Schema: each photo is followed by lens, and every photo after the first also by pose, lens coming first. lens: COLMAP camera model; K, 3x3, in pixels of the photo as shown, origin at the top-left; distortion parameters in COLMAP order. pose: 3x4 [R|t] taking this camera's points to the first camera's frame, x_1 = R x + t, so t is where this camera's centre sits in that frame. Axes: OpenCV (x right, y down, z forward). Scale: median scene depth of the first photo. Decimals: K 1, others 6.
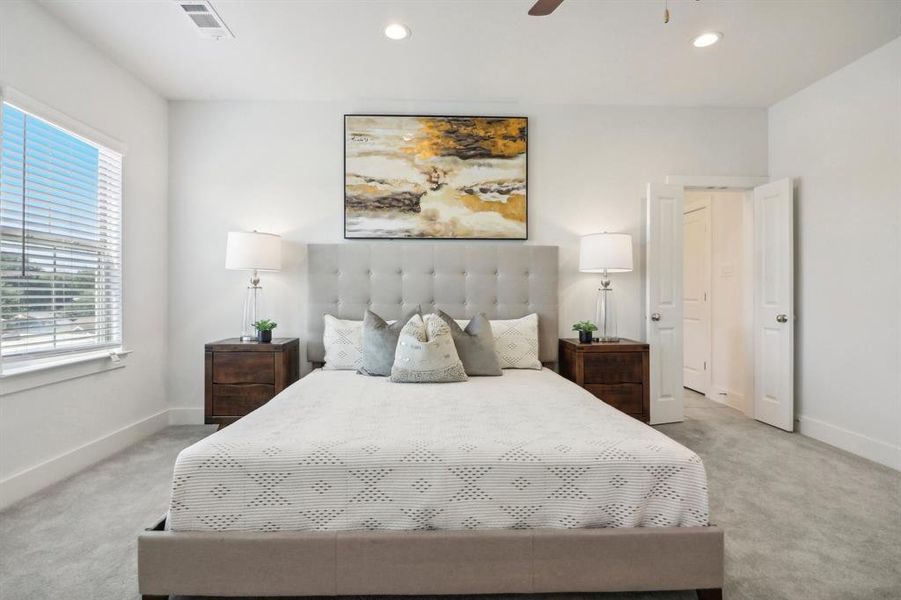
lens RADIAL K [[428.9, 0, 446.1], [0, 428.9, 296.9], [0, 0, 1]] dist [-0.006839, -0.002908]
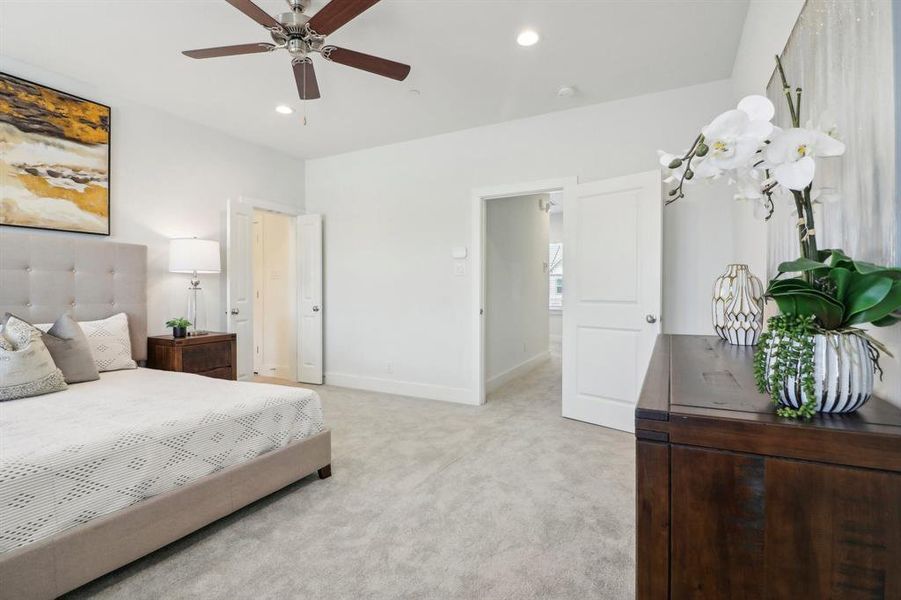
lens RADIAL K [[428.9, 0, 450.1], [0, 428.9, 296.8], [0, 0, 1]] dist [-0.006839, -0.002908]
pose [[0.482240, -0.013667, 0.875932, -0.283854], [0.008337, 0.999905, 0.011011, -0.002360], [-0.875999, 0.001992, 0.482308, -0.119228]]
